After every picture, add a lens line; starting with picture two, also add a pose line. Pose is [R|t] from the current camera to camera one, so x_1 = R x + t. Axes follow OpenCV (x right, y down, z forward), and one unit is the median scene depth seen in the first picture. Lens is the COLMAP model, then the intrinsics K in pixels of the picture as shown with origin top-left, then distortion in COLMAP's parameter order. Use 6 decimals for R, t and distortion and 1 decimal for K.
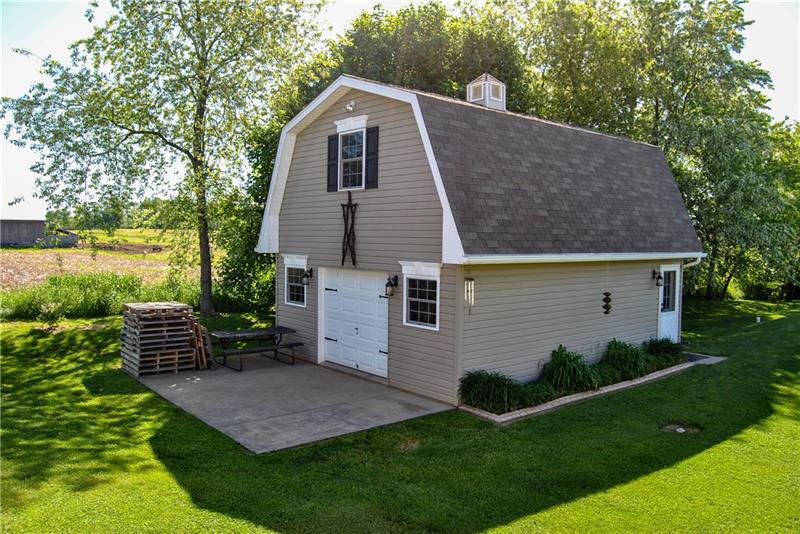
lens RADIAL K [[624.0, 0, 400.9], [0, 624.0, 267.1], [0, 0, 1]] dist [-0.073892, 0.005065]
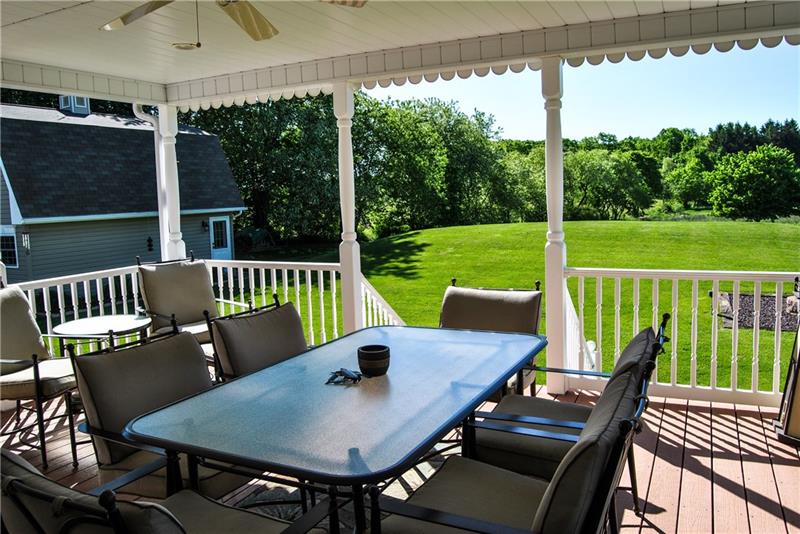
lens RADIAL K [[624.0, 0, 401.8], [0, 624.0, 266.1], [0, 0, 1]] dist [-0.073892, 0.005065]
pose [[0.914117, -0.086504, 0.396115, 0.311336], [0.062069, 0.995316, 0.074121, 0.040970], [-0.400671, -0.043169, 0.915205, -0.724371]]
